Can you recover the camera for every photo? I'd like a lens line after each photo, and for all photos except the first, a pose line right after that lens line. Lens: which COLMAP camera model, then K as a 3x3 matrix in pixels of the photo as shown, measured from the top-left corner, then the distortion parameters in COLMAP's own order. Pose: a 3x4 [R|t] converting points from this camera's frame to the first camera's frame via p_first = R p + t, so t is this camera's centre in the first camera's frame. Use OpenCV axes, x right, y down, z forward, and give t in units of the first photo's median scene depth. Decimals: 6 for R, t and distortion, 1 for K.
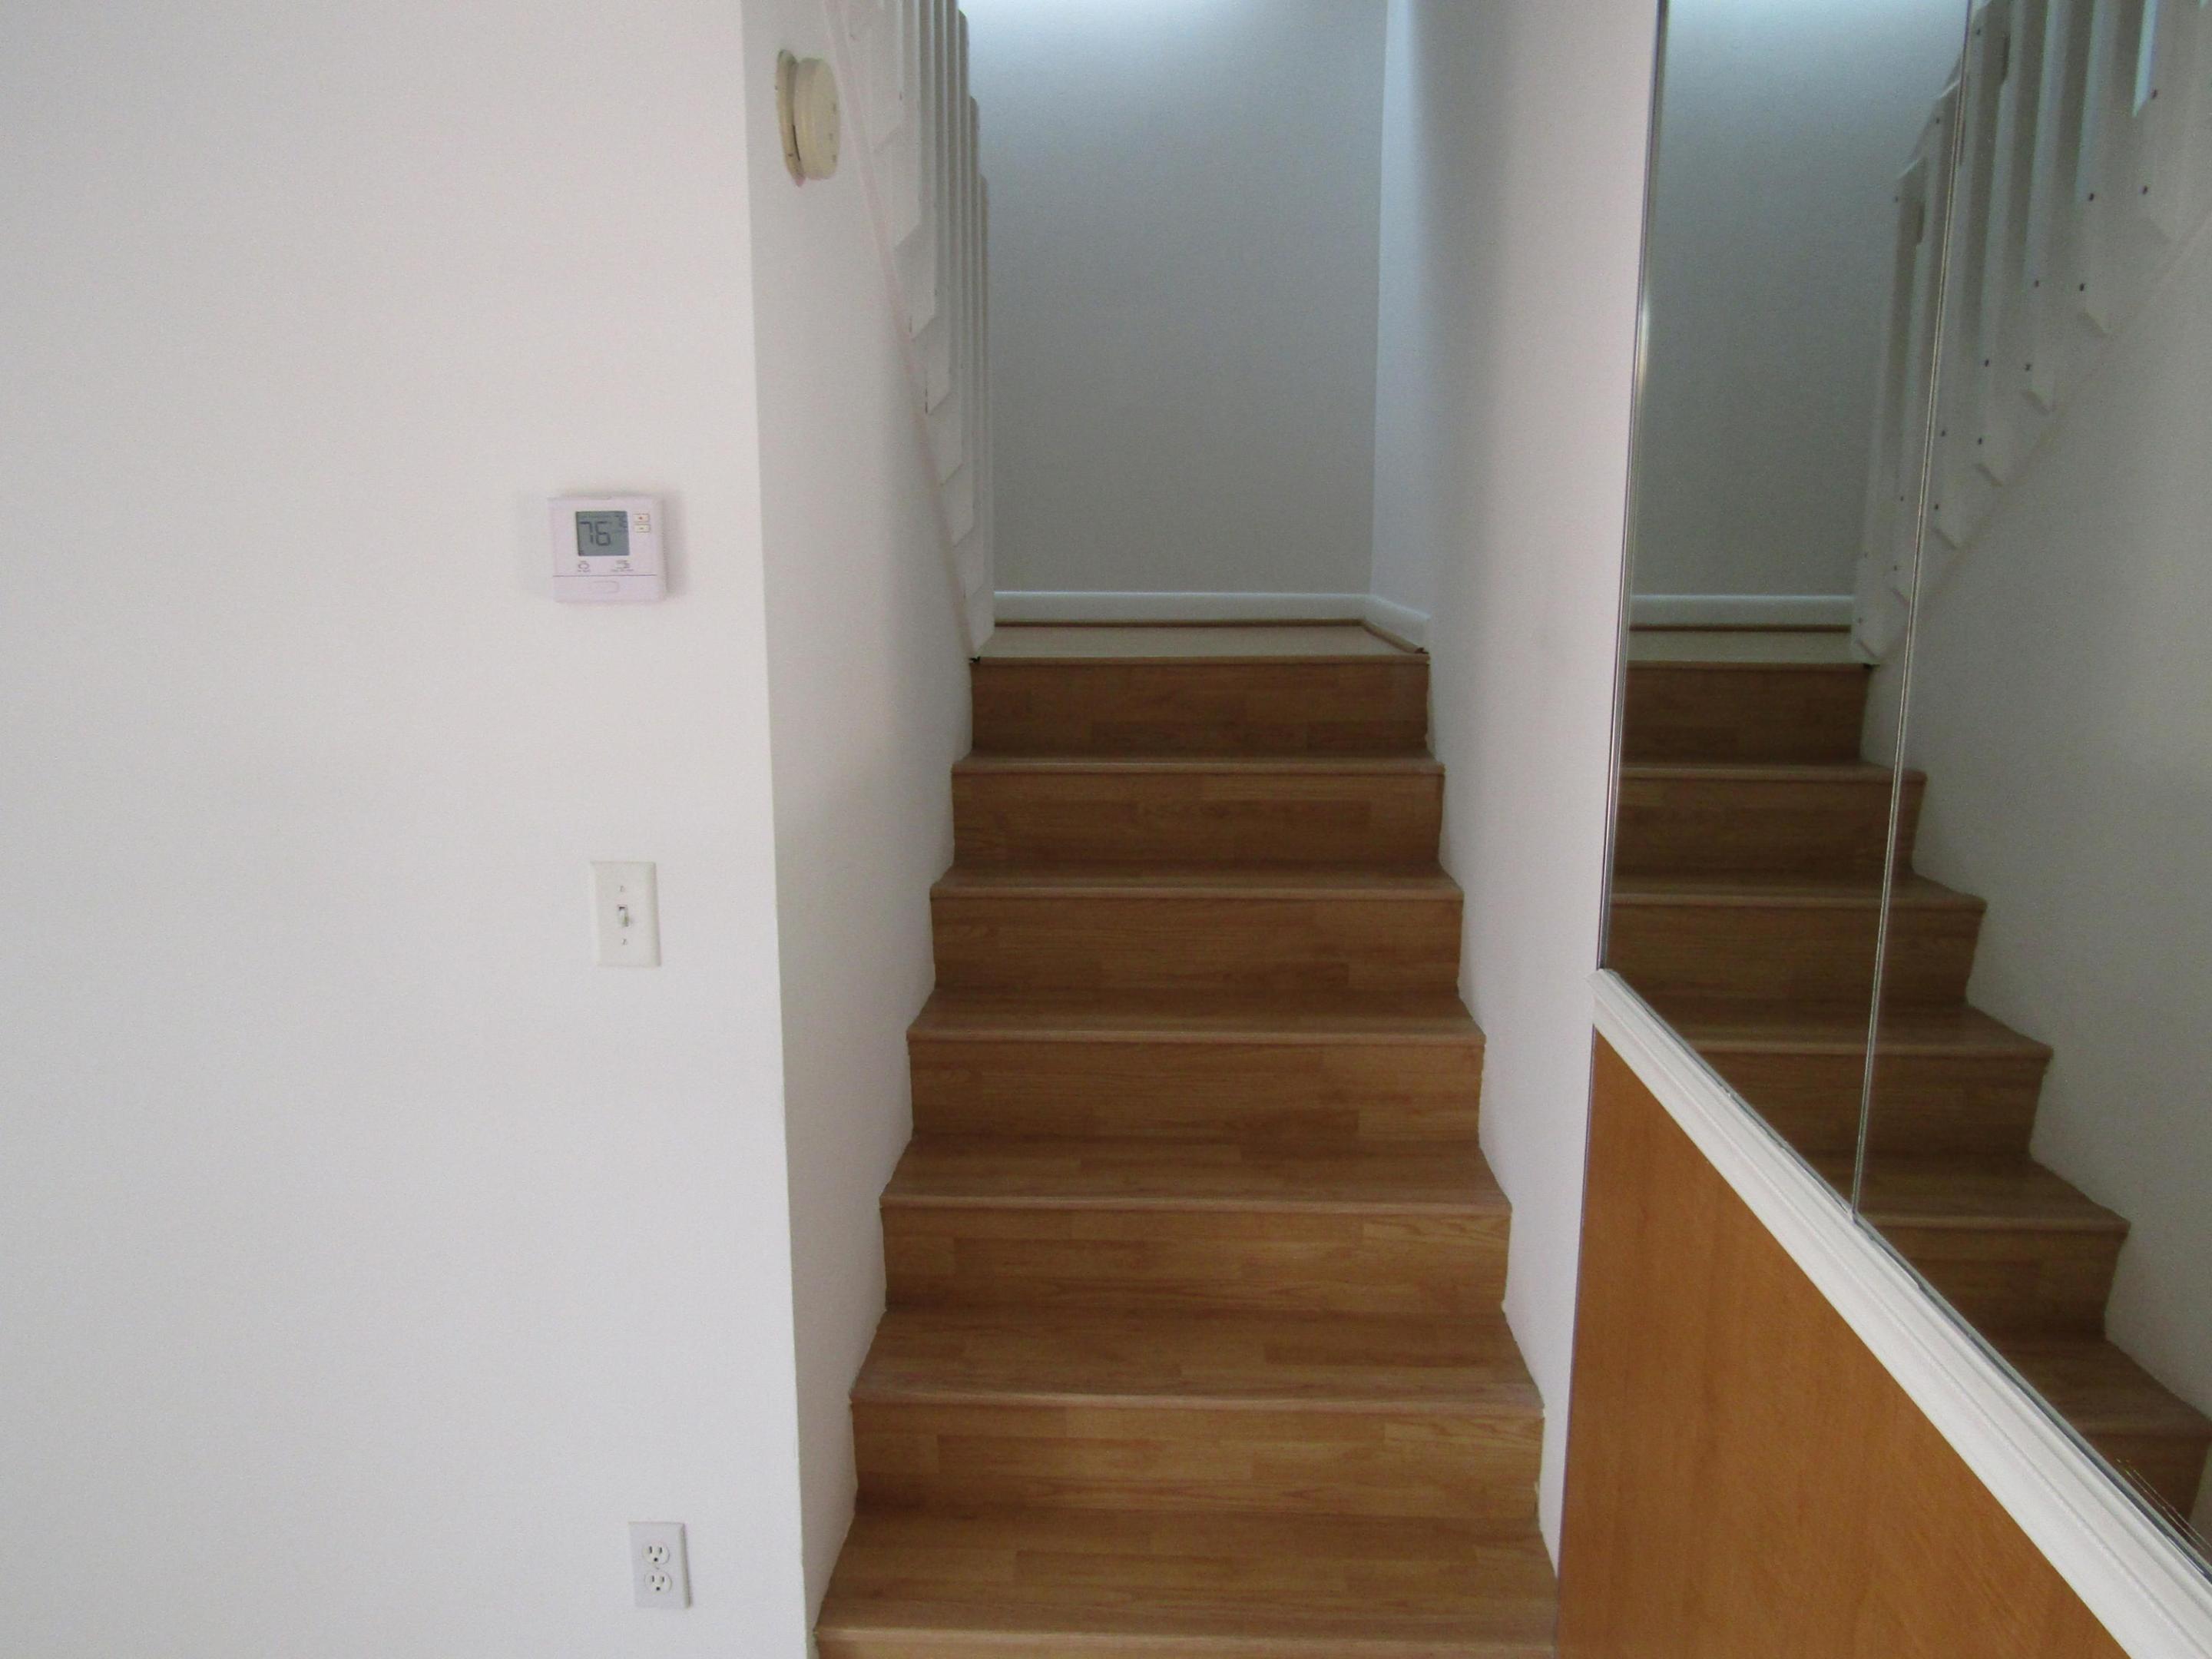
lens RADIAL K [[1529.1, 0, 1106.0], [0, 1529.1, 829.5], [0, 0, 1]] dist [0.006636, 0.000648]
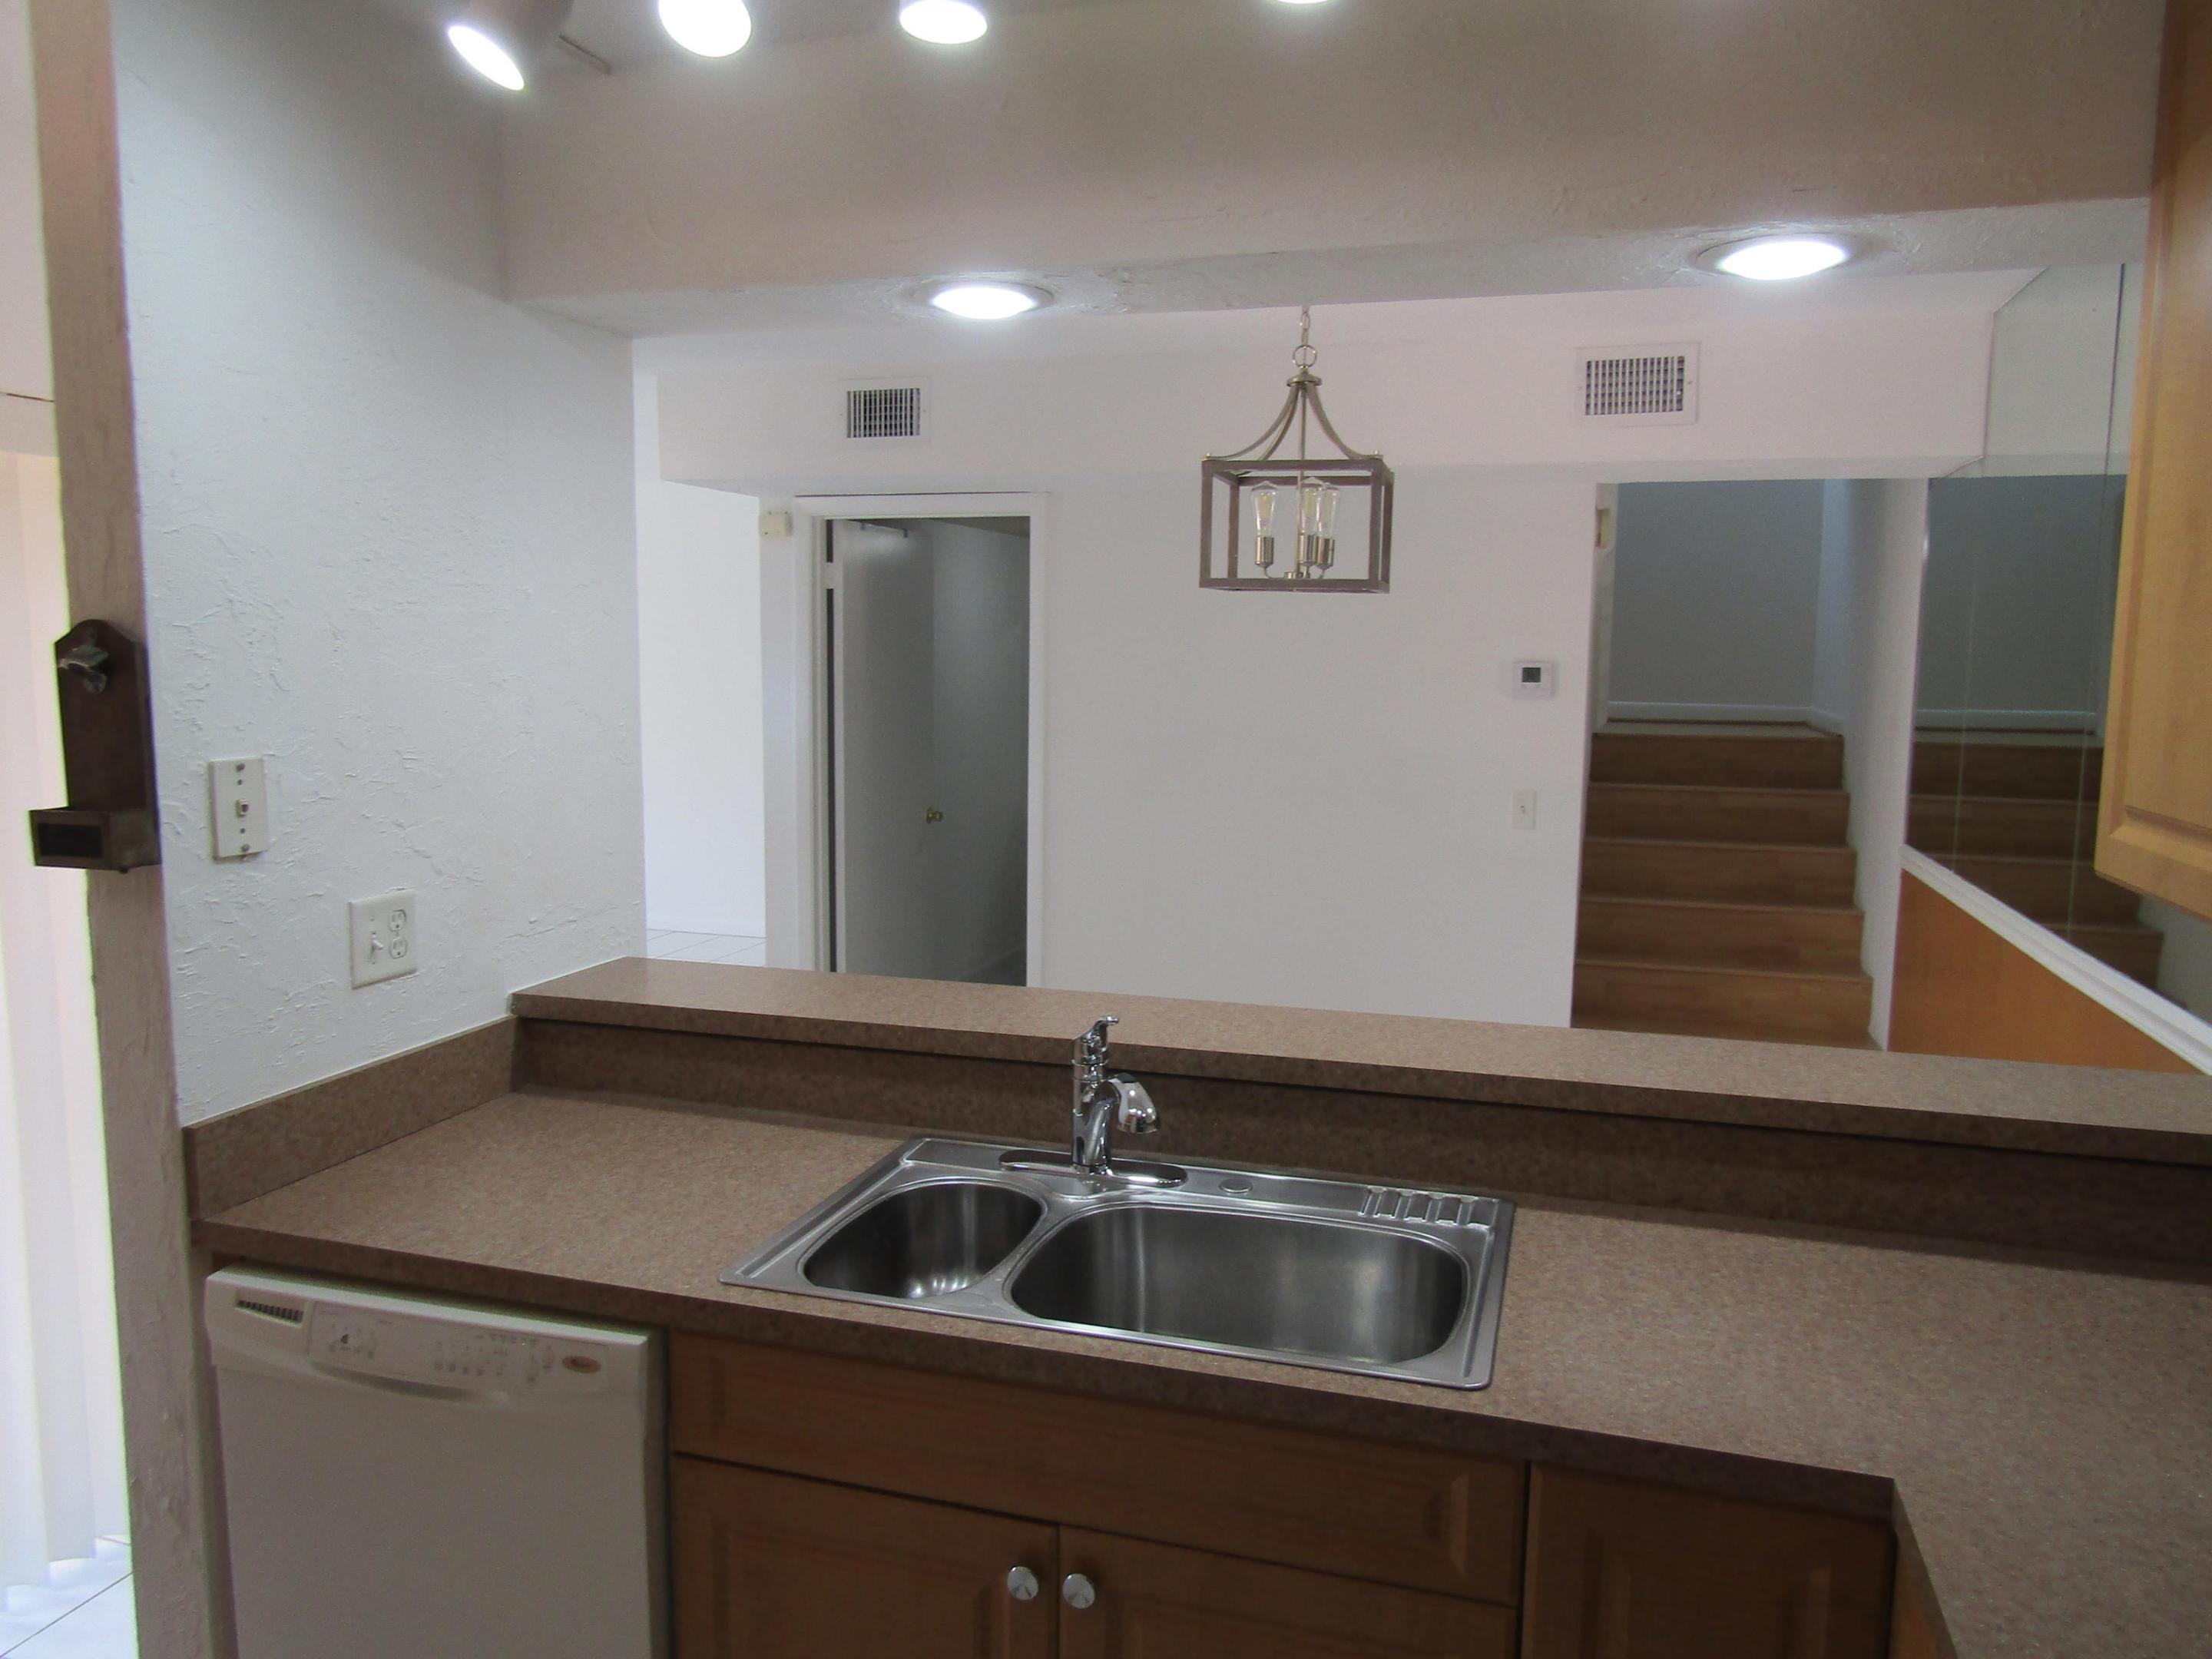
lens RADIAL K [[1529.1, 0, 1106.0], [0, 1529.1, 829.5], [0, 0, 1]] dist [0.006636, 0.000648]
pose [[0.967639, 0.041270, -0.248939, -0.239491], [-0.060673, 0.995645, -0.070777, 0.227341], [0.244934, 0.083591, 0.965930, -1.272074]]
